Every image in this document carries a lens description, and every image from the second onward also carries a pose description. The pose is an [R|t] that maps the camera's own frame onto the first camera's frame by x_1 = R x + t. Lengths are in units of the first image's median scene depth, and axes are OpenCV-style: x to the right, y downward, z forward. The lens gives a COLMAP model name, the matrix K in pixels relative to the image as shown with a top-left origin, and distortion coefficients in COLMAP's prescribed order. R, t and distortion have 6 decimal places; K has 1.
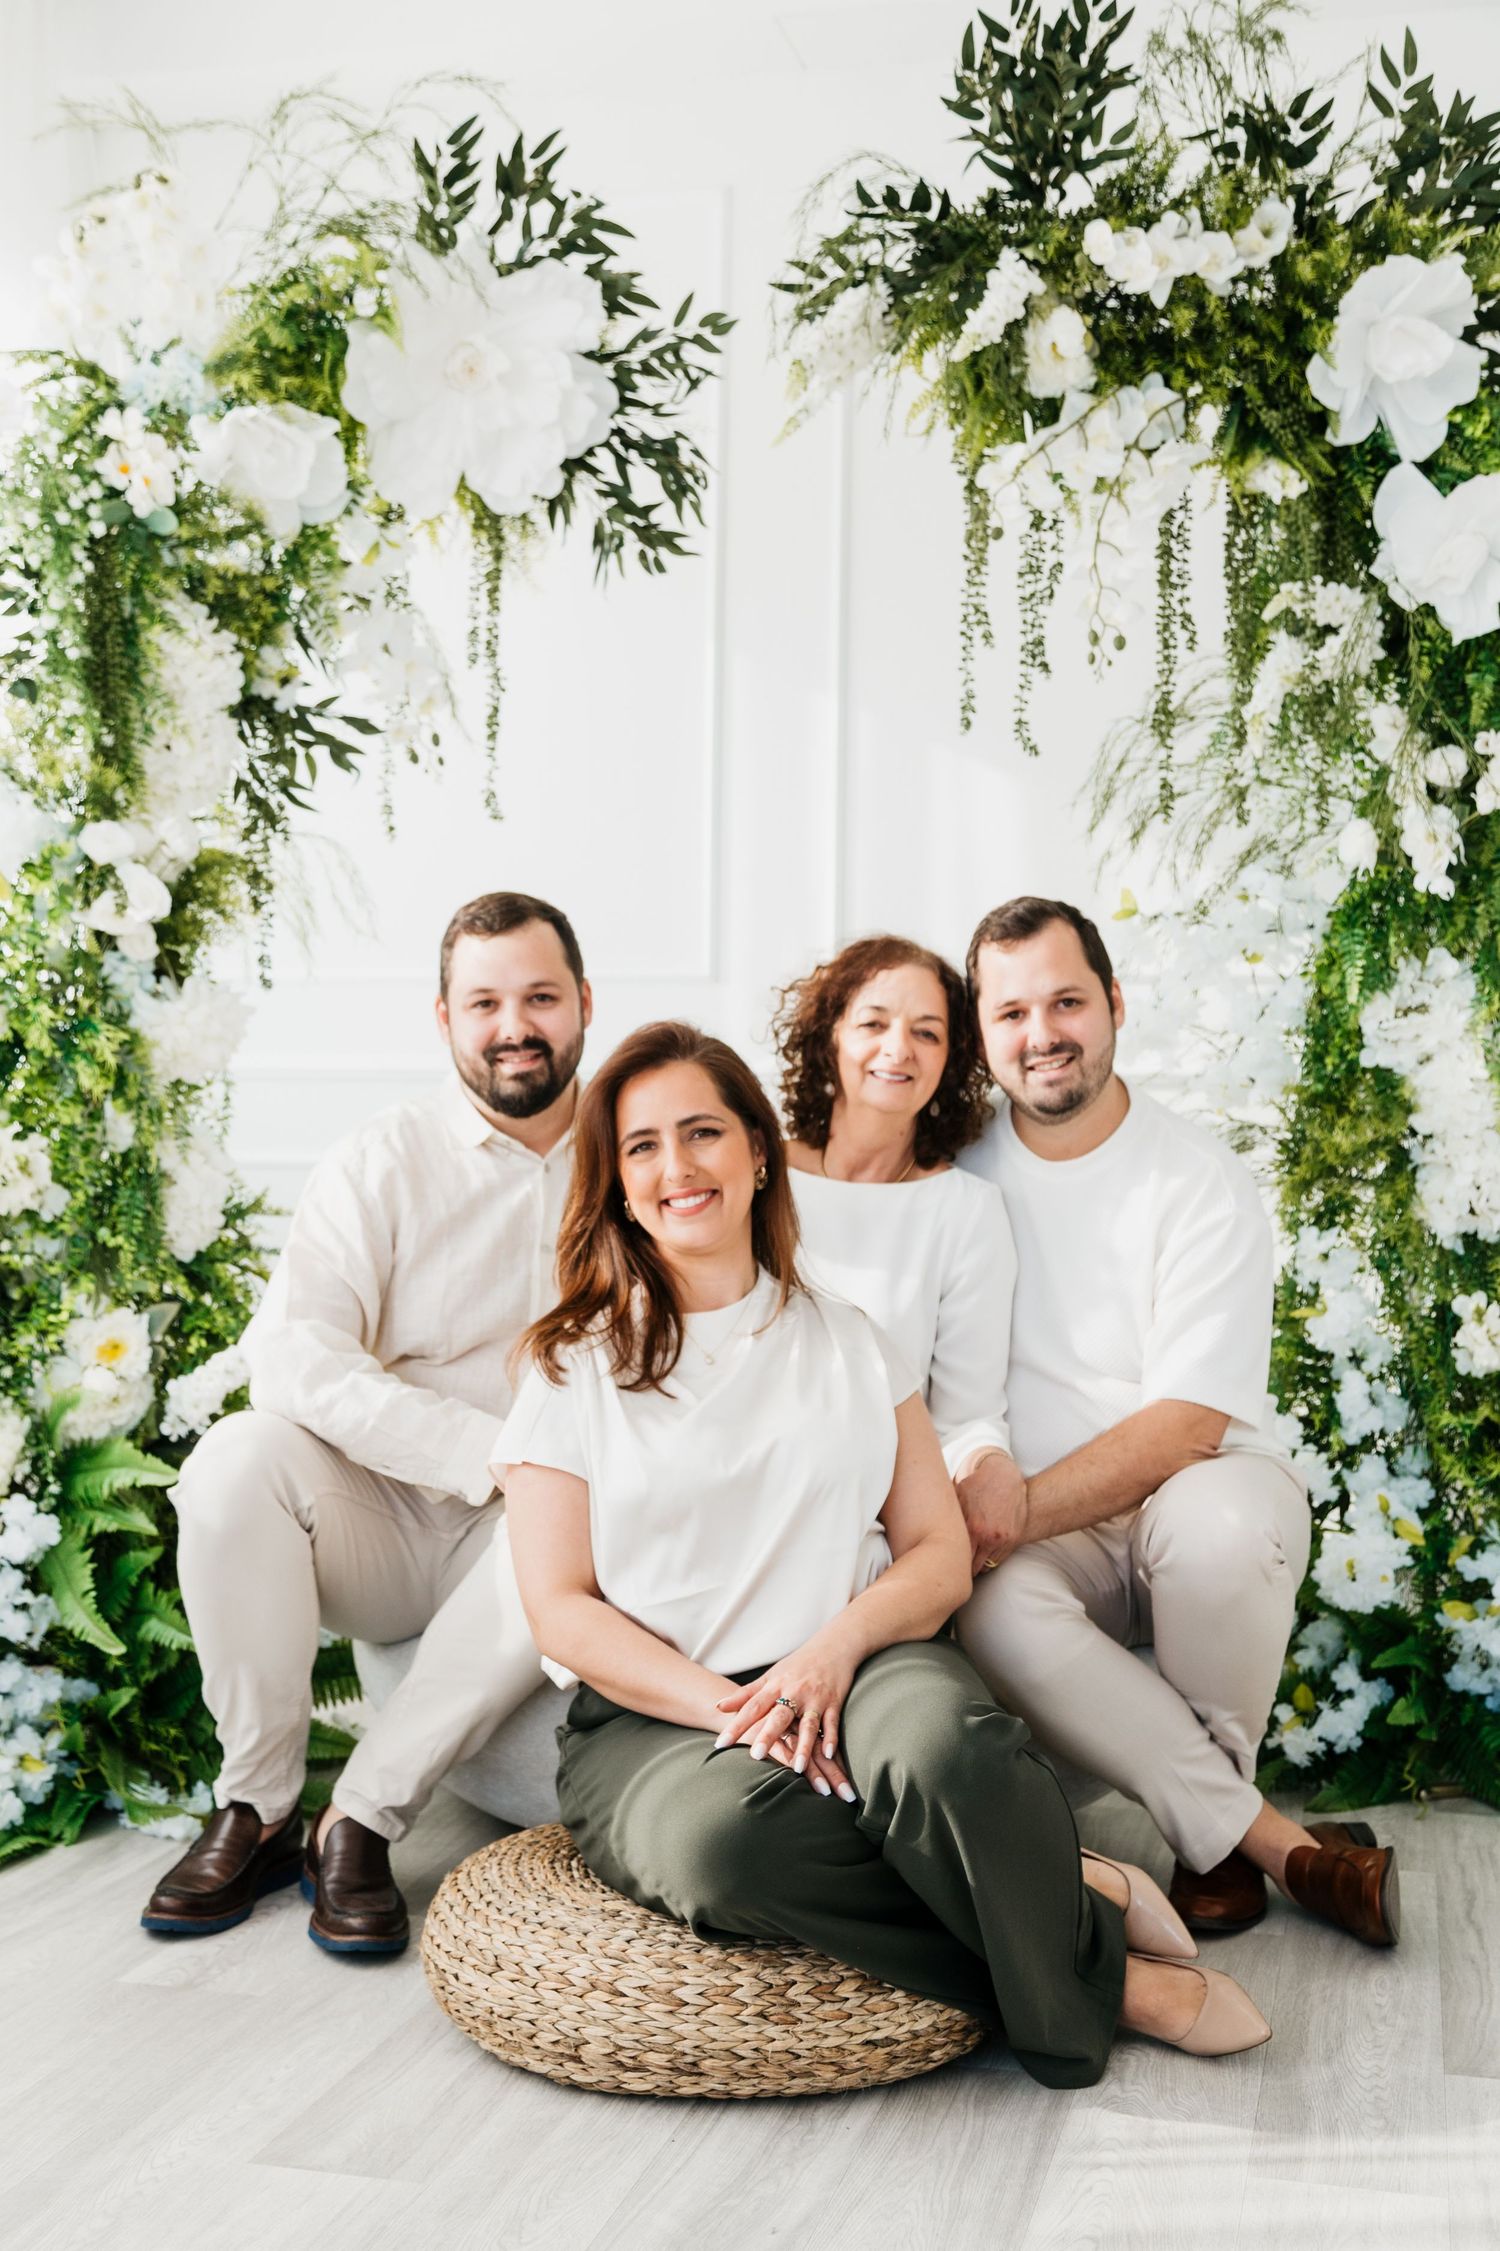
lens RADIAL K [[2555.7, 0, 755.7], [0, 2555.7, 1132.7], [0, 0, 1]] dist [0.014532, 0.000000]
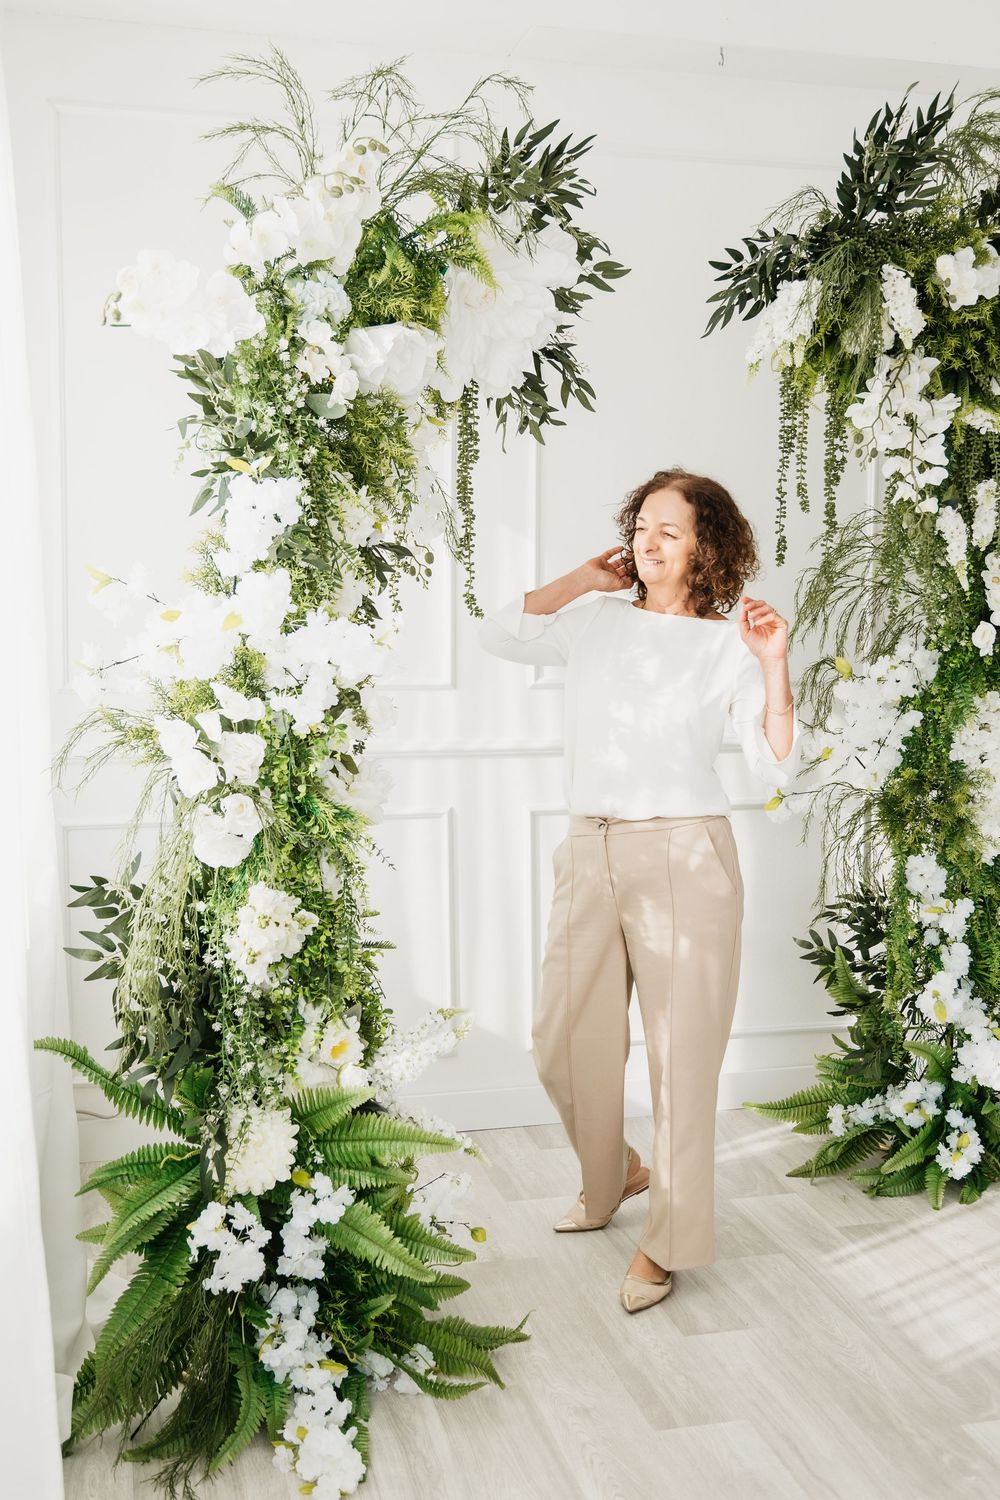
lens RADIAL K [[1557.2, 0, 504.7], [0, 1557.2, 759.8], [0, 0, 1]] dist [0.011375, 0.000000]
pose [[0.880373, -0.056740, 0.470875, -0.532106], [0.009133, 0.994662, 0.102781, -0.141957], [-0.474193, -0.086185, 0.876192, 0.252664]]
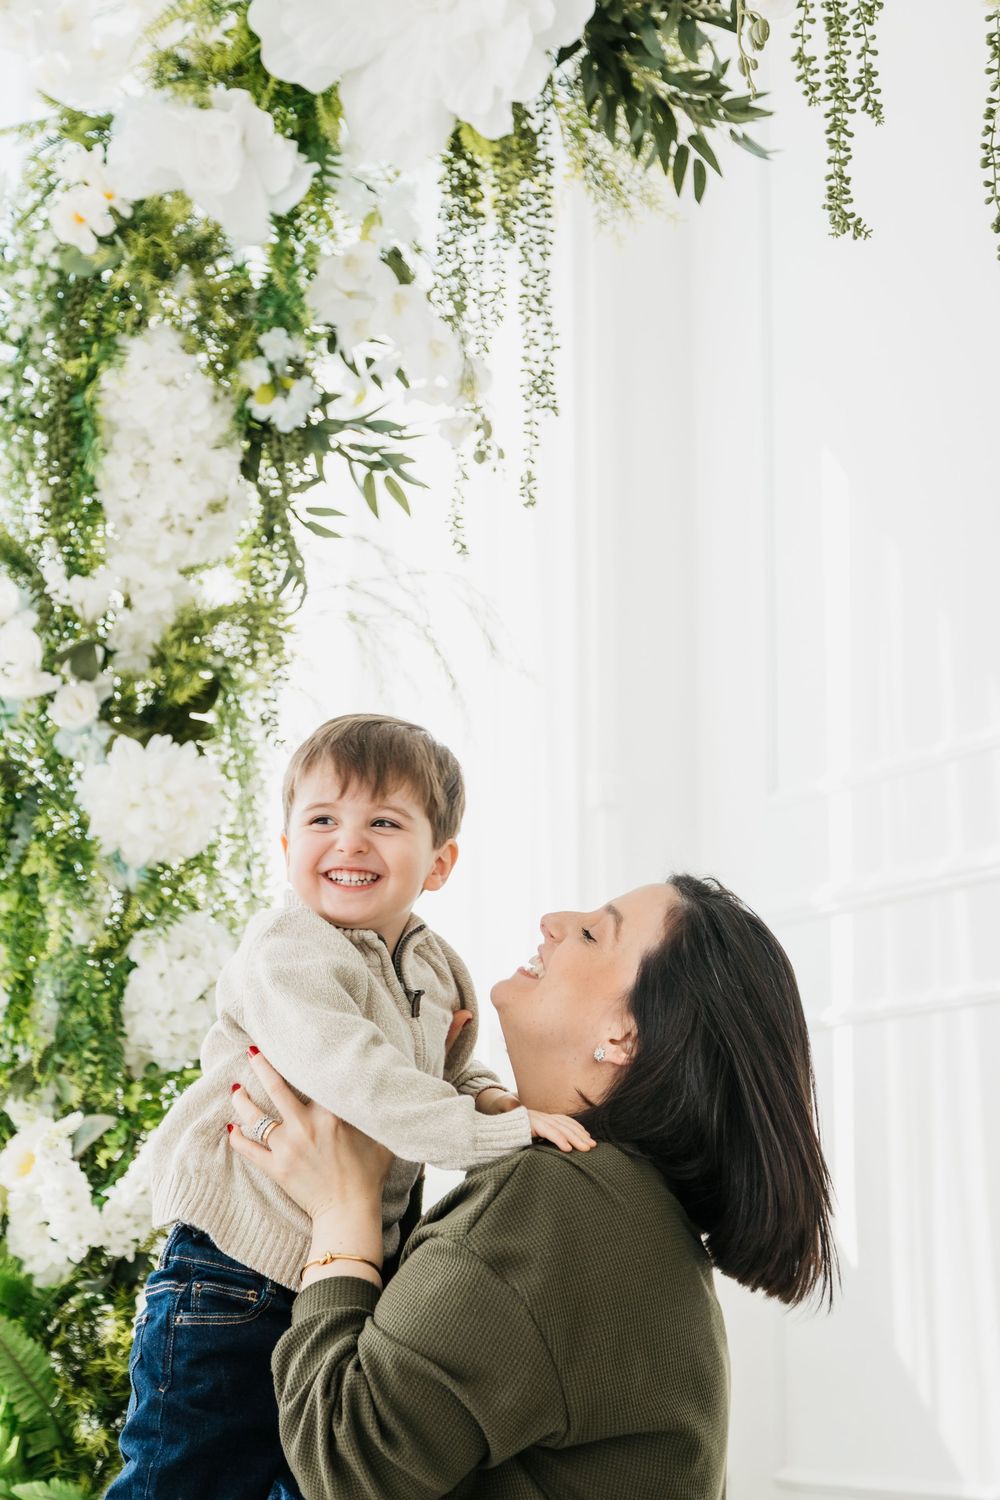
lens RADIAL K [[3116.7, 0, 504.3], [0, 3116.7, 737.3], [0, 0, 1]] dist [0.015756, 0.000000]
pose [[0.608871, -0.148766, -0.779195, 0.683463], [0.011728, 0.983839, -0.178673, 0.128942], [0.793183, 0.099651, 0.600775, 0.455284]]
